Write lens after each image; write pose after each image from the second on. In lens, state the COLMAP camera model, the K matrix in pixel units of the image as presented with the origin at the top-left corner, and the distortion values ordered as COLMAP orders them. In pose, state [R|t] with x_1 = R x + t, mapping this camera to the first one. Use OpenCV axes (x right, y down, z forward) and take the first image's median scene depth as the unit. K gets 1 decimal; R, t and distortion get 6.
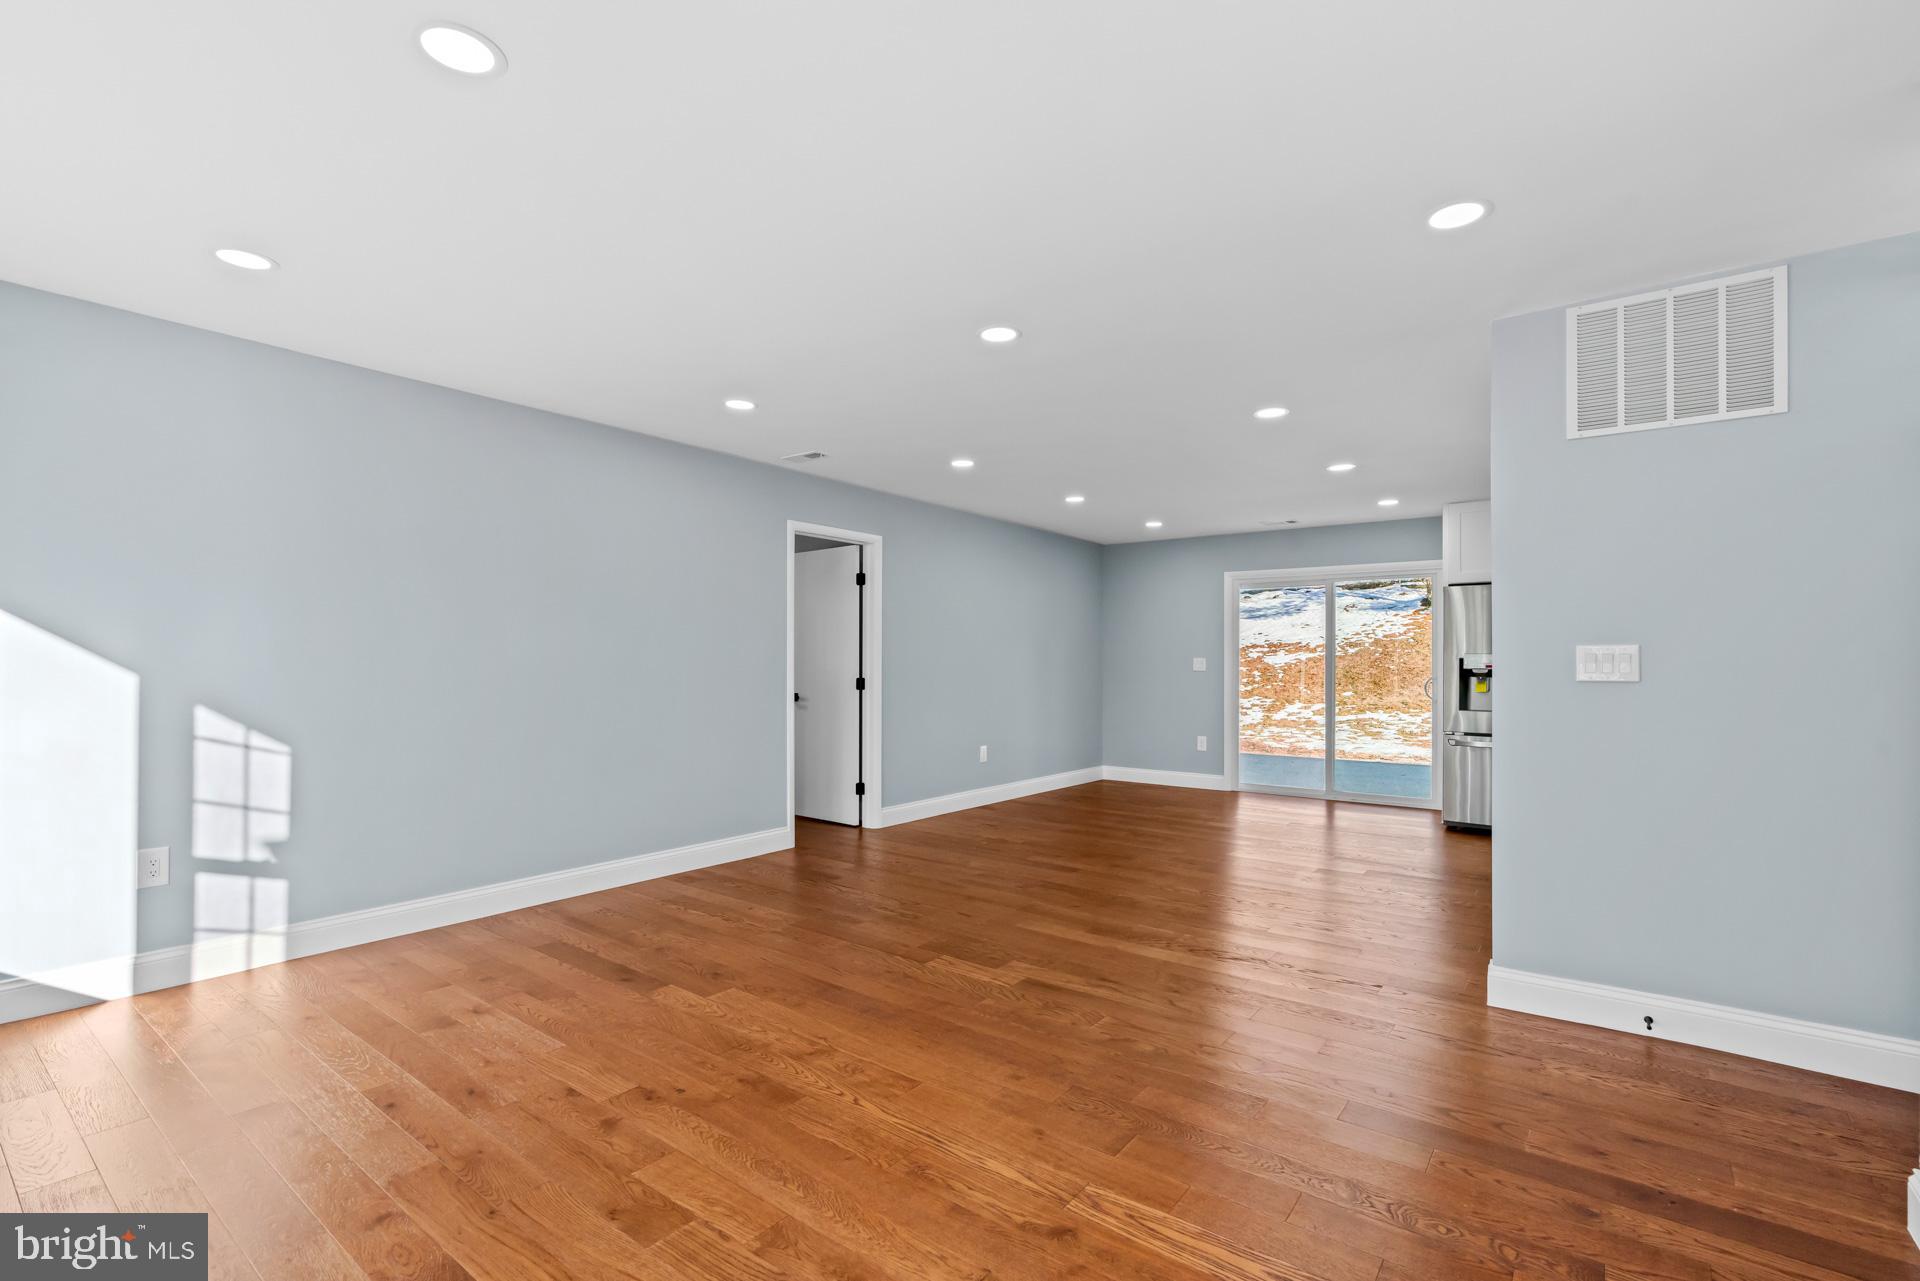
lens RADIAL K [[876.8, 0, 959.9], [0, 876.8, 686.6], [0, 0, 1]] dist [-0.012315, 0.005950]
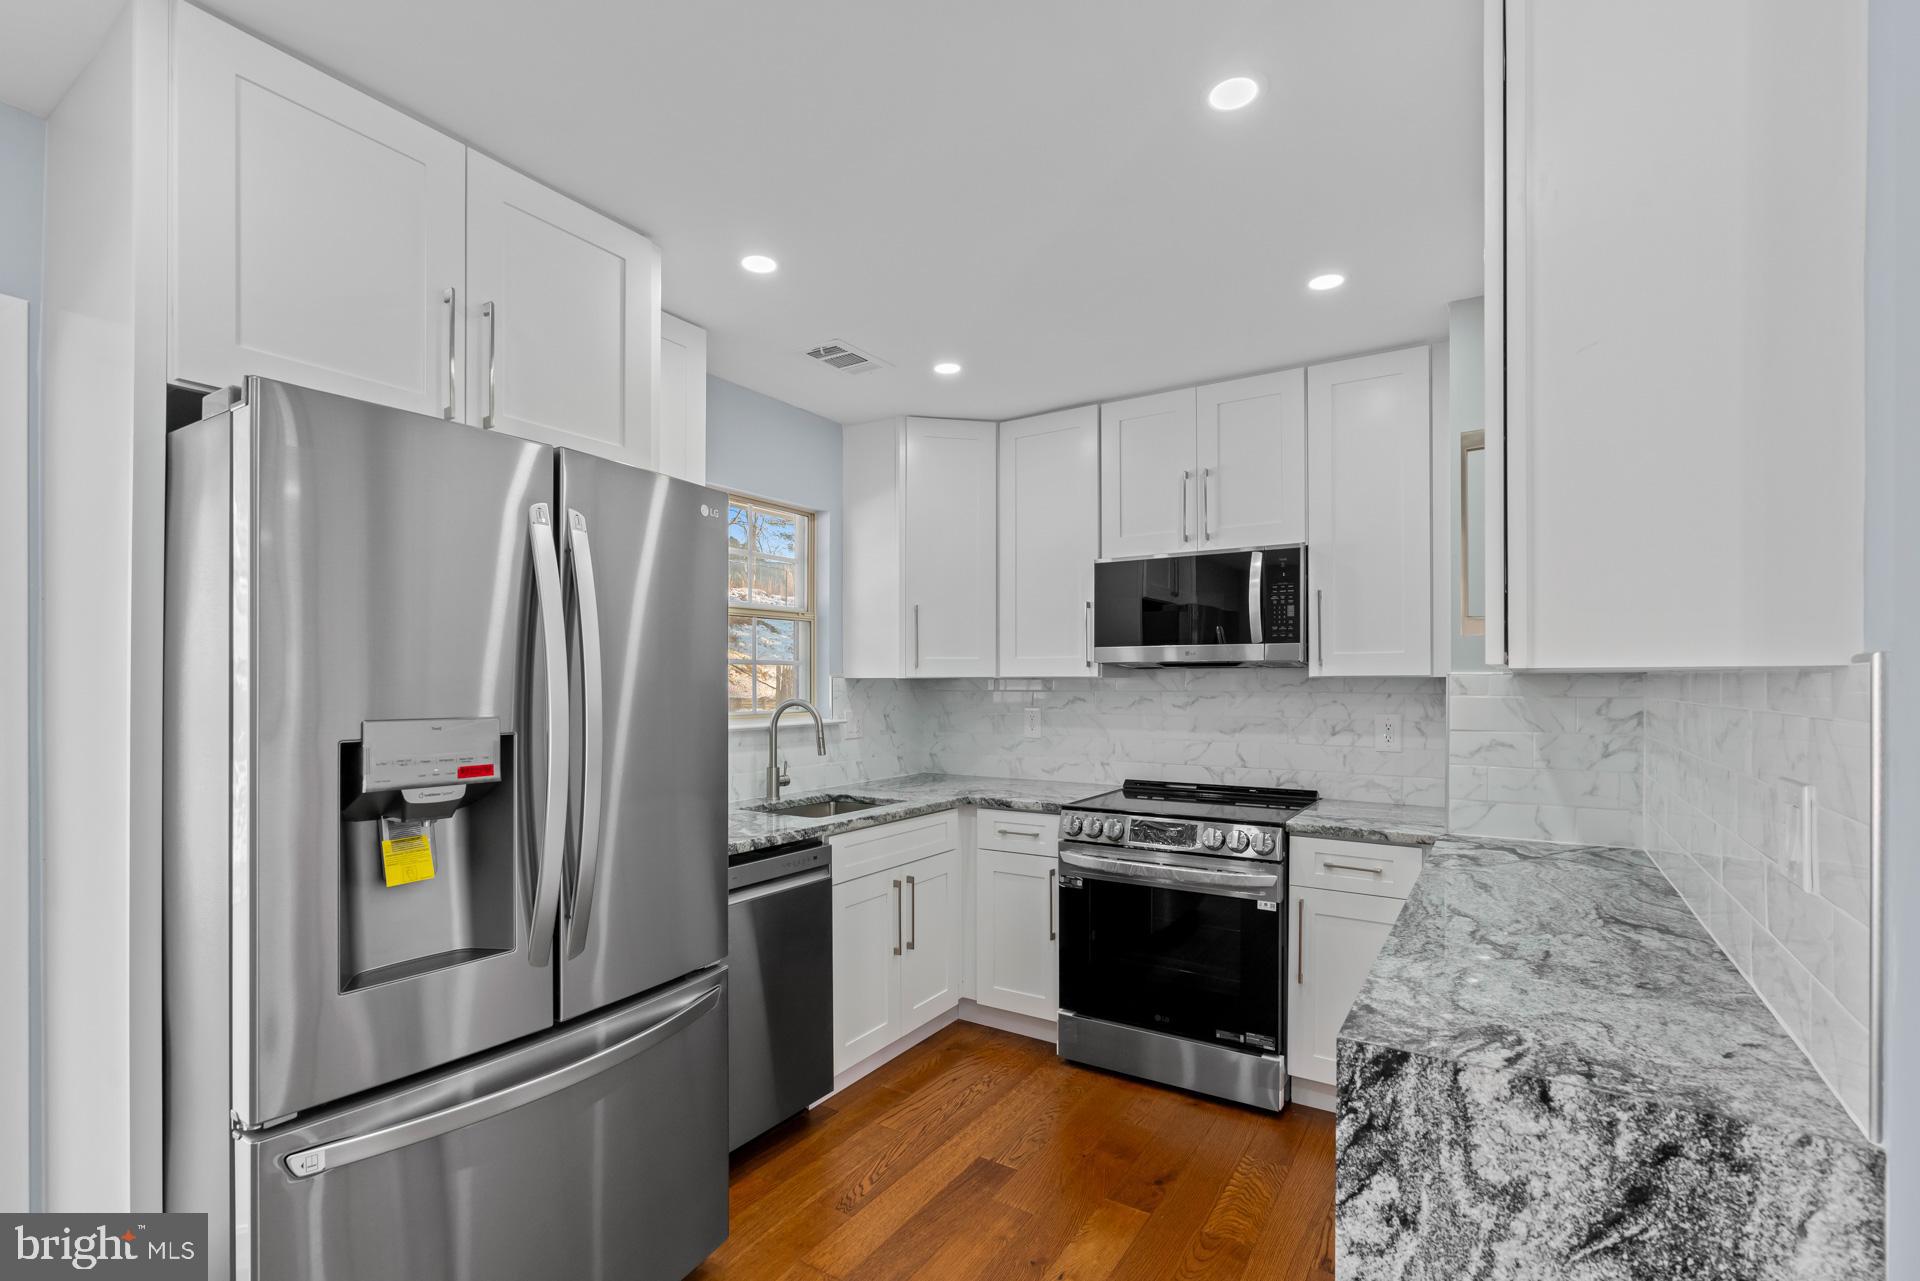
lens RADIAL K [[876.8, 0, 957.5], [0, 876.8, 679.5], [0, 0, 1]] dist [-0.012315, 0.005950]
pose [[-0.090999, 0.001180, 0.995850, 0.413422], [0.026125, 0.999658, 0.001202, -0.051235], [-0.995508, 0.026126, -0.090999, 1.018371]]
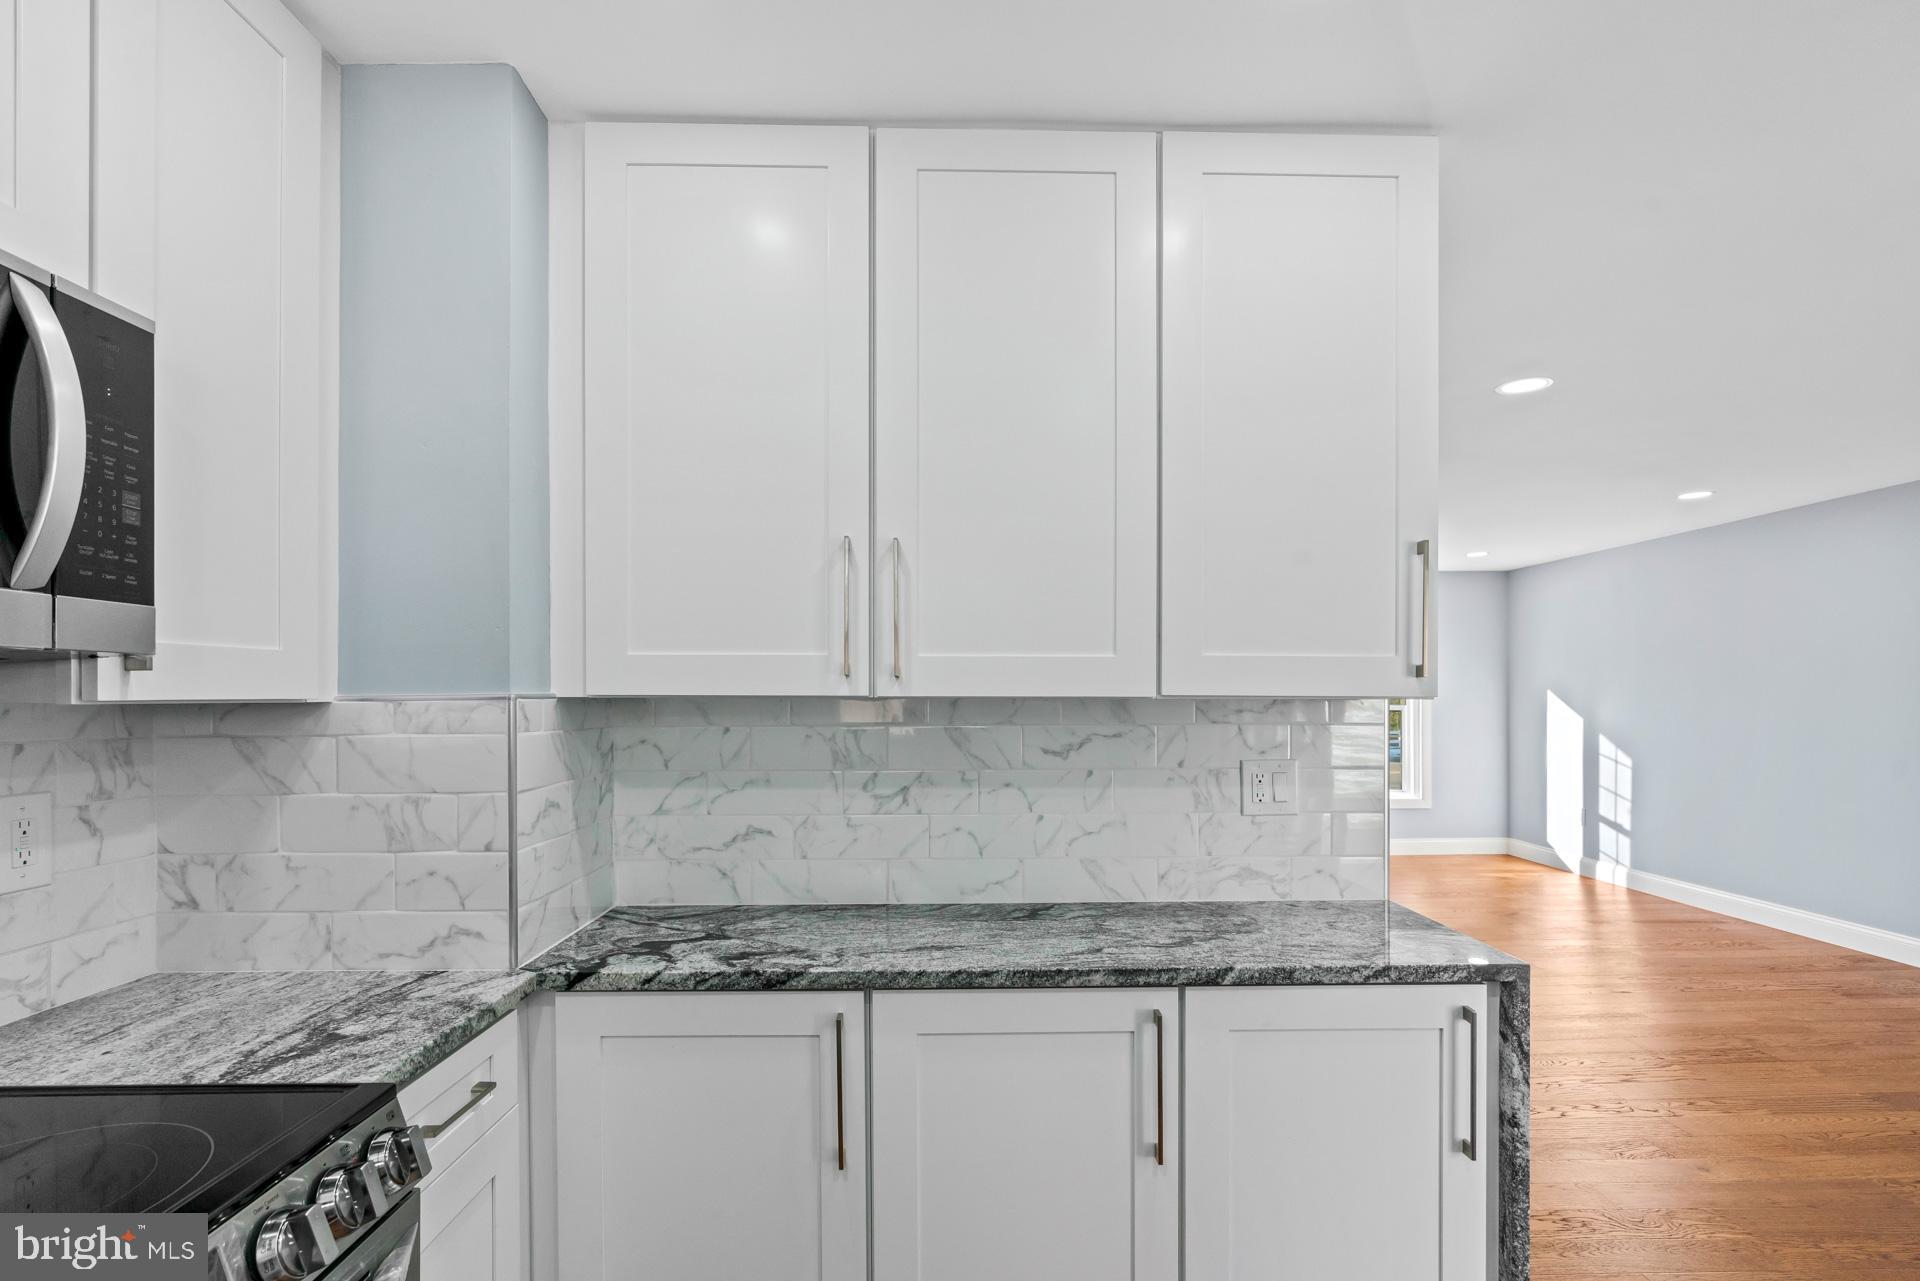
lens RADIAL K [[876.8, 0, 961.0], [0, 876.8, 694.9], [0, 0, 1]] dist [-0.012315, 0.005950]
pose [[-0.774611, -0.001316, -0.632436, 0.921035], [-0.016336, 0.999706, 0.017929, -0.054565], [0.632226, 0.024220, -0.774405, 1.014249]]
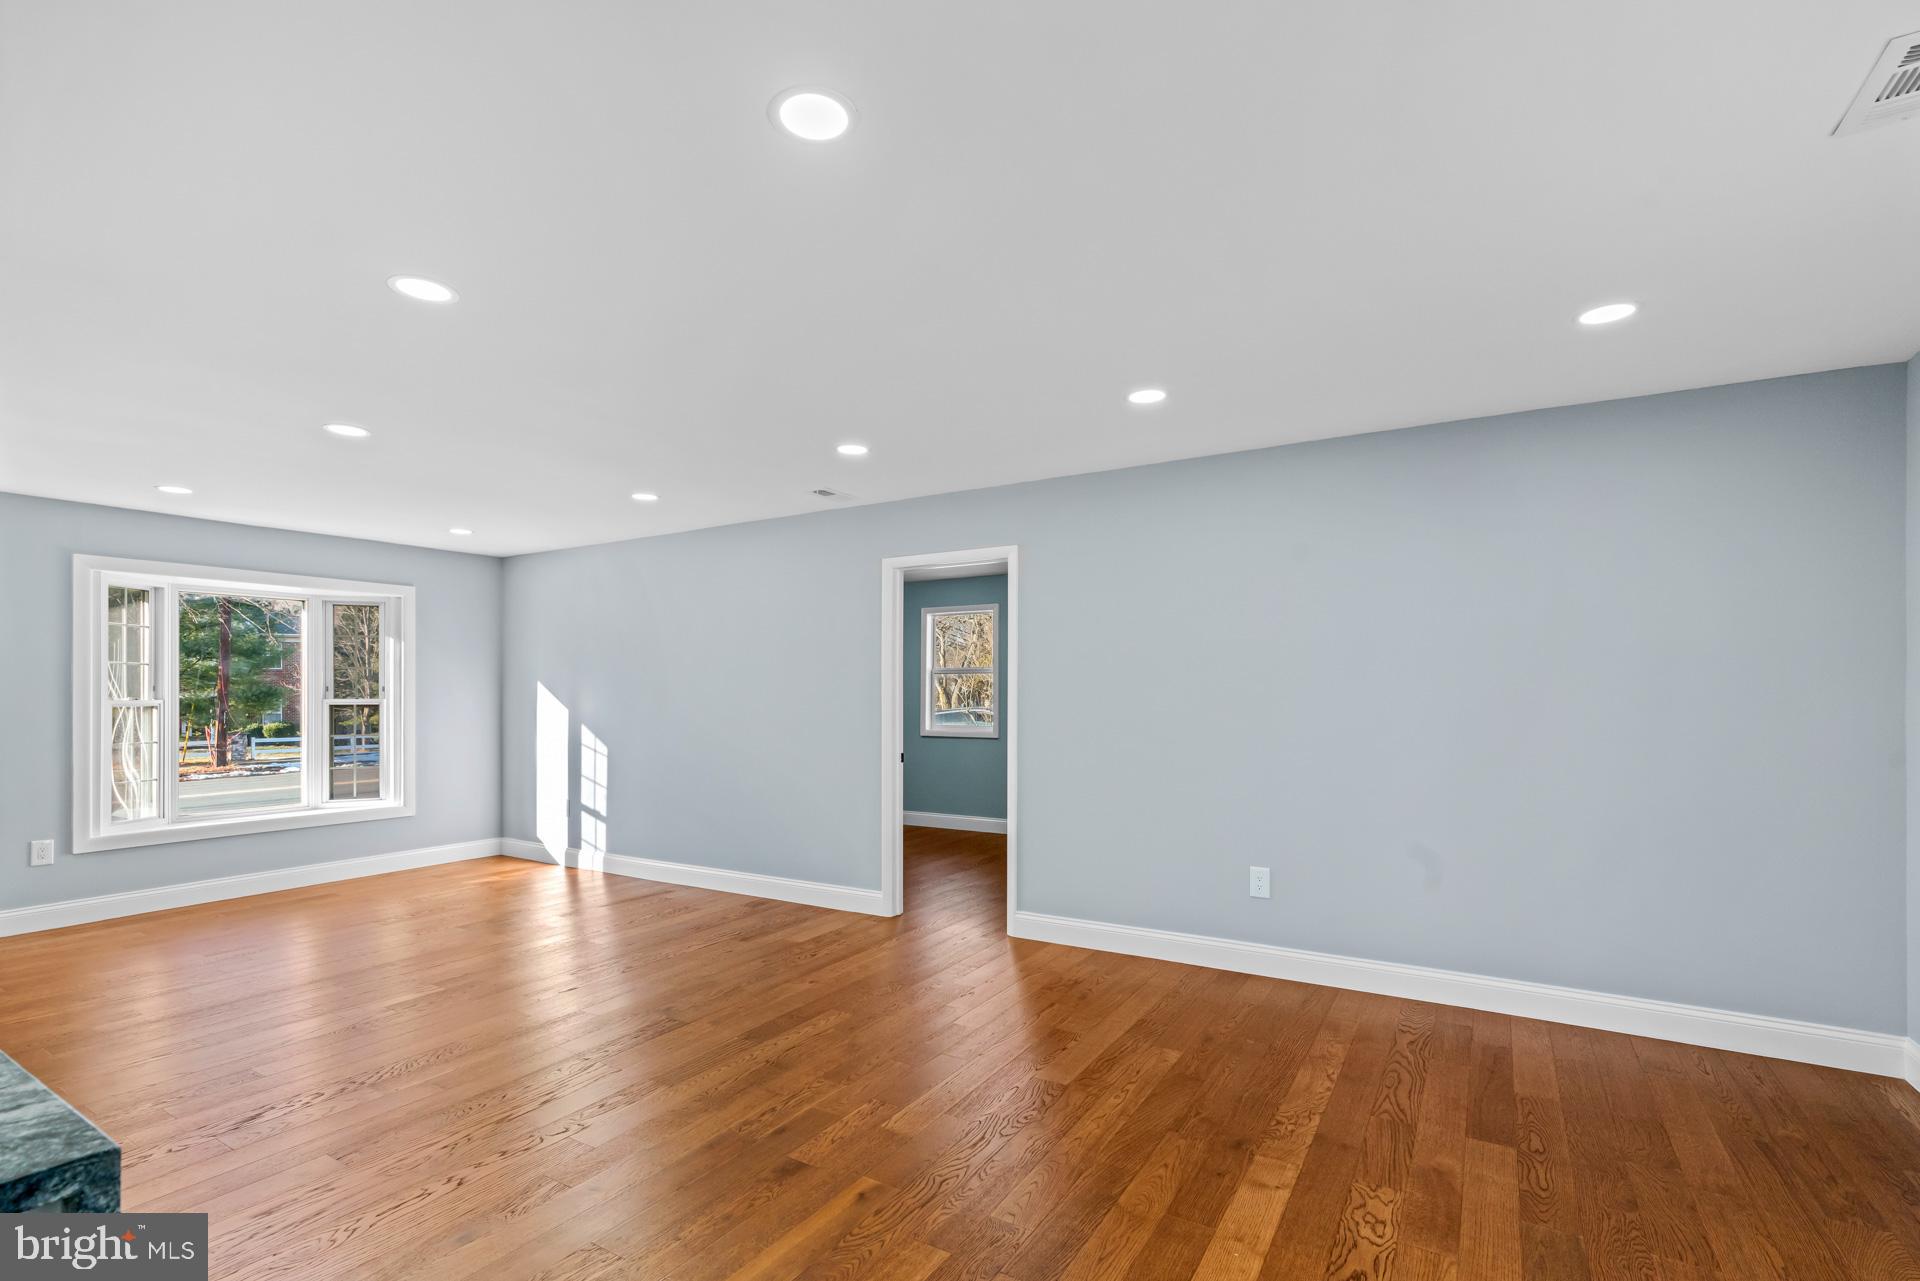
lens RADIAL K [[876.8, 0, 956.4], [0, 876.8, 682.7], [0, 0, 1]] dist [-0.012315, 0.005950]
pose [[0.105330, -0.016224, -0.994305, 0.762461], [-0.025550, 0.999493, -0.019015, -0.043665], [0.994109, 0.027408, 0.104862, 1.035586]]
